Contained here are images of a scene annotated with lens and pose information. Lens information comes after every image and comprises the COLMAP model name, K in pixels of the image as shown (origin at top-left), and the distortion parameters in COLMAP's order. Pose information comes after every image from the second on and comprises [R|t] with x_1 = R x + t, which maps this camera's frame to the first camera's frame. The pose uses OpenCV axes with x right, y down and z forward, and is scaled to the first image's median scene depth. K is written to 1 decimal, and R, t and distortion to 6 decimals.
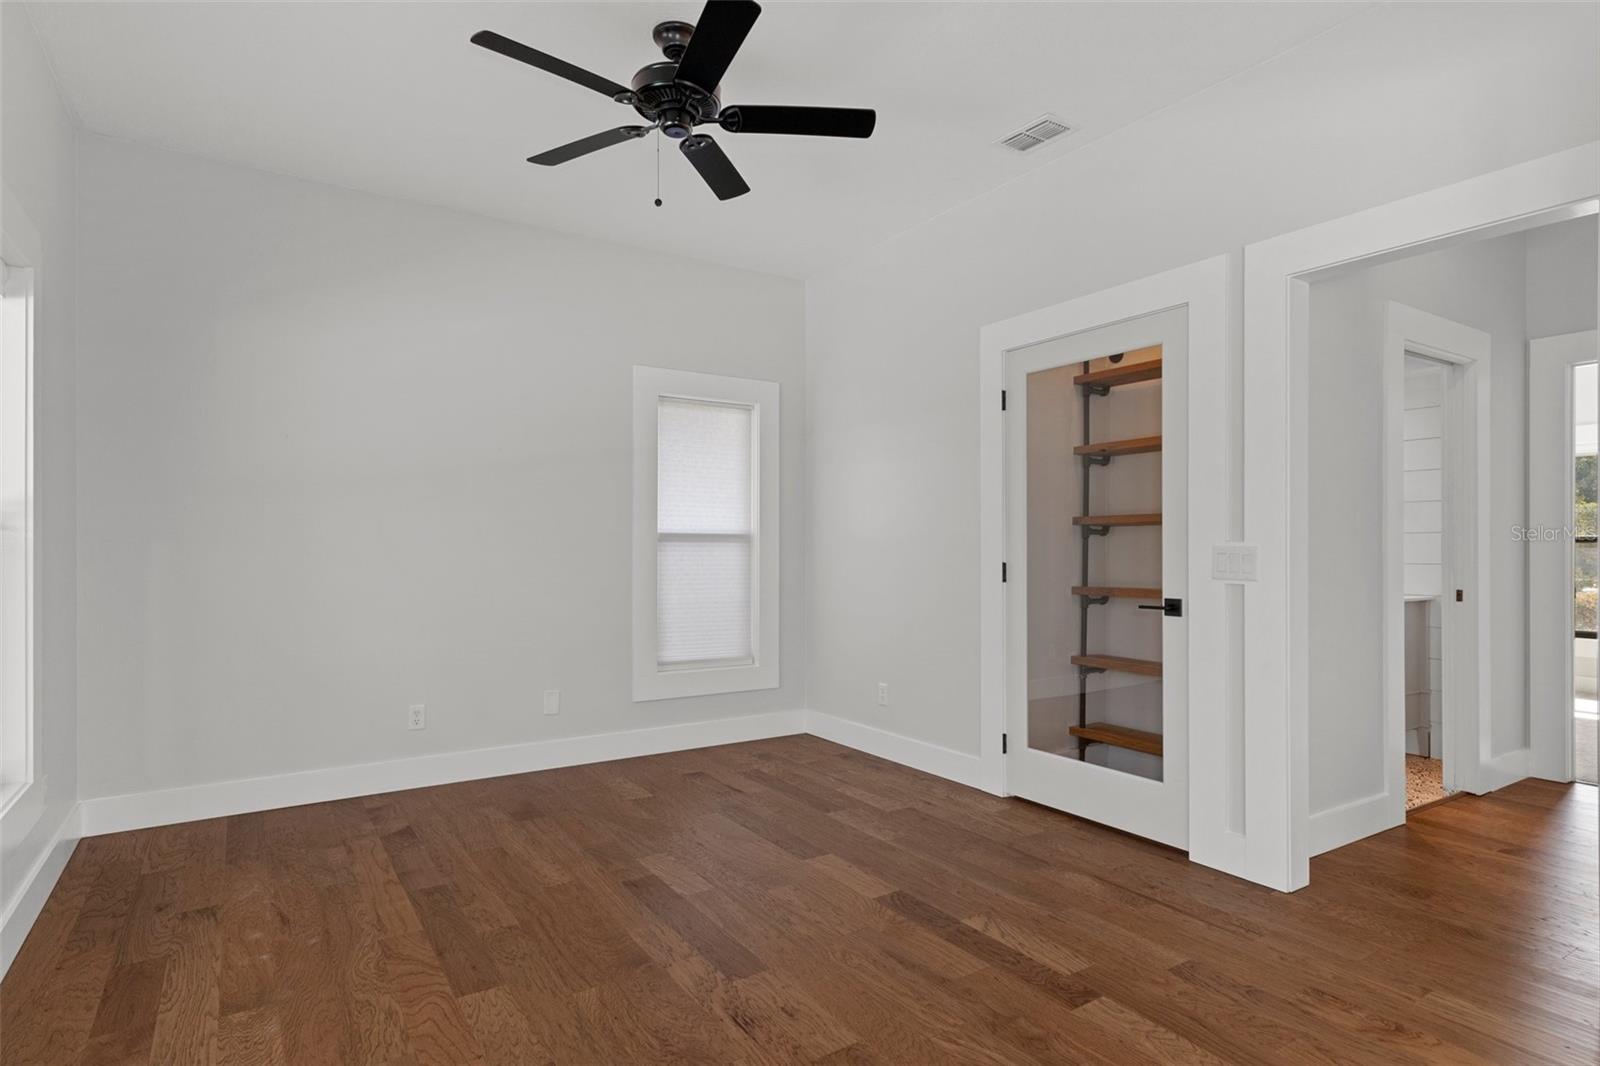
lens RADIAL K [[861.4, 0, 790.7], [0, 861.4, 542.3], [0, 0, 1]] dist [0.001727, -0.000857]
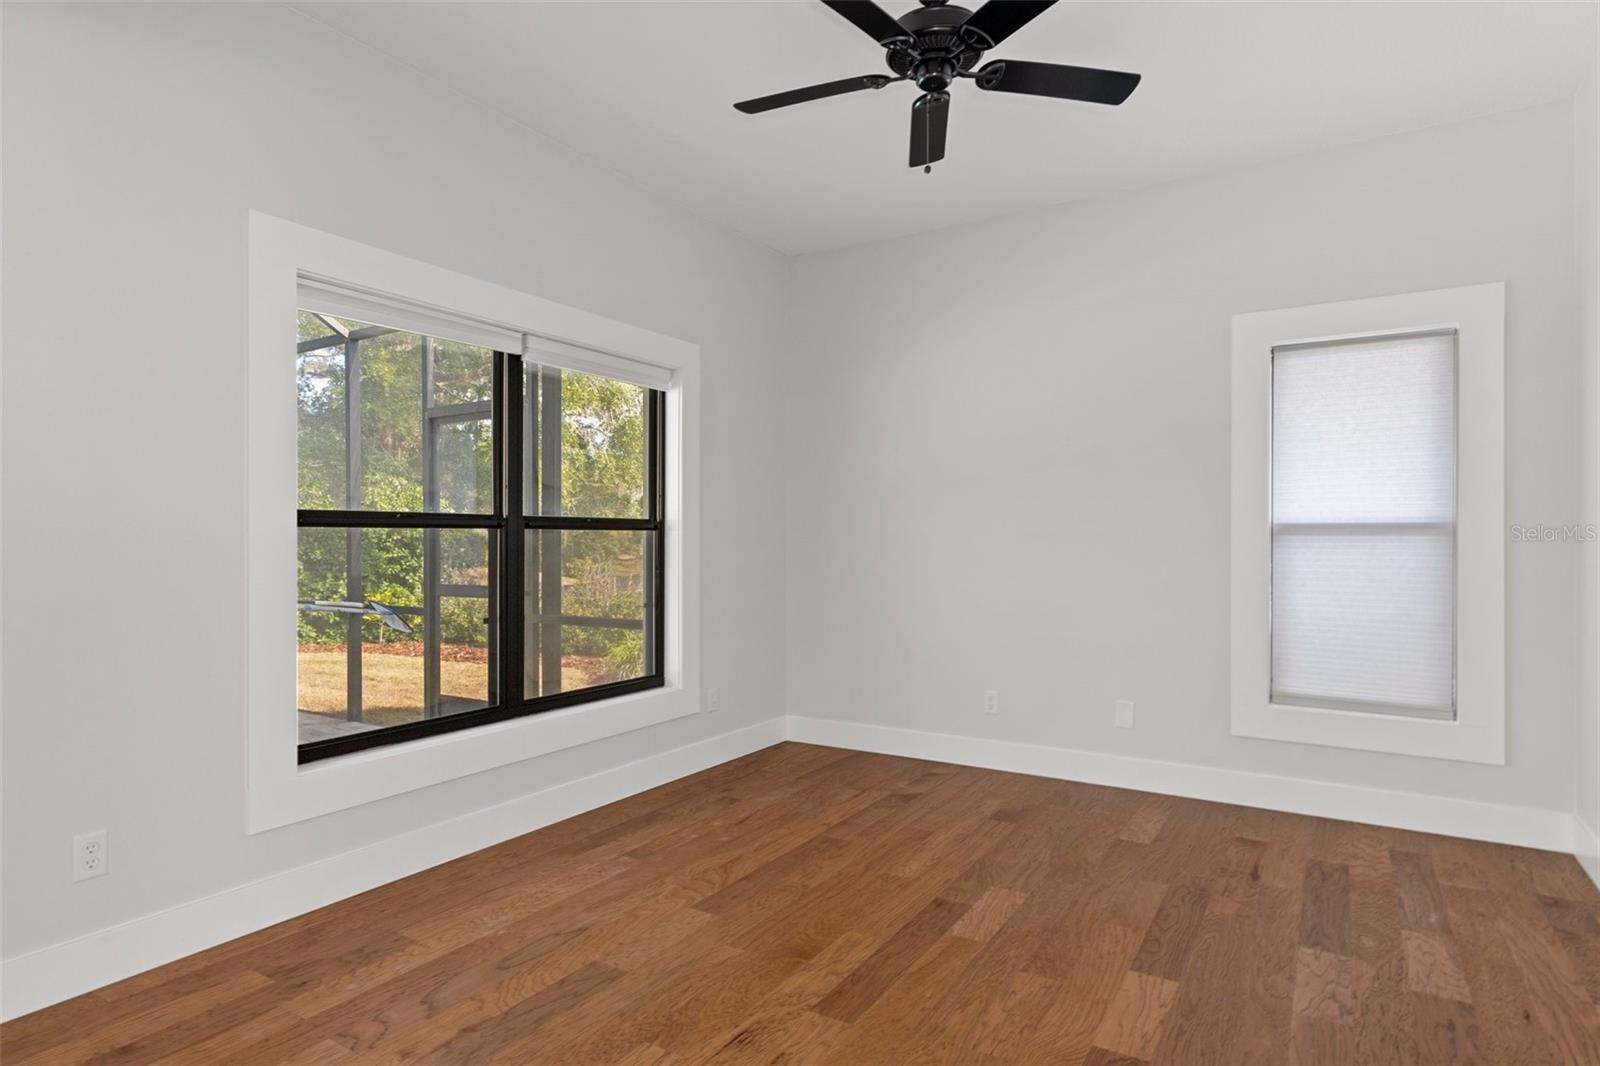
lens RADIAL K [[861.4, 0, 790.7], [0, 861.4, 542.3], [0, 0, 1]] dist [0.001727, -0.000857]
pose [[0.424314, 0.001942, -0.905513, 0.546352], [0.002537, 0.999991, 0.003334, 0.002933], [0.905512, -0.003712, 0.424305, 0.425737]]
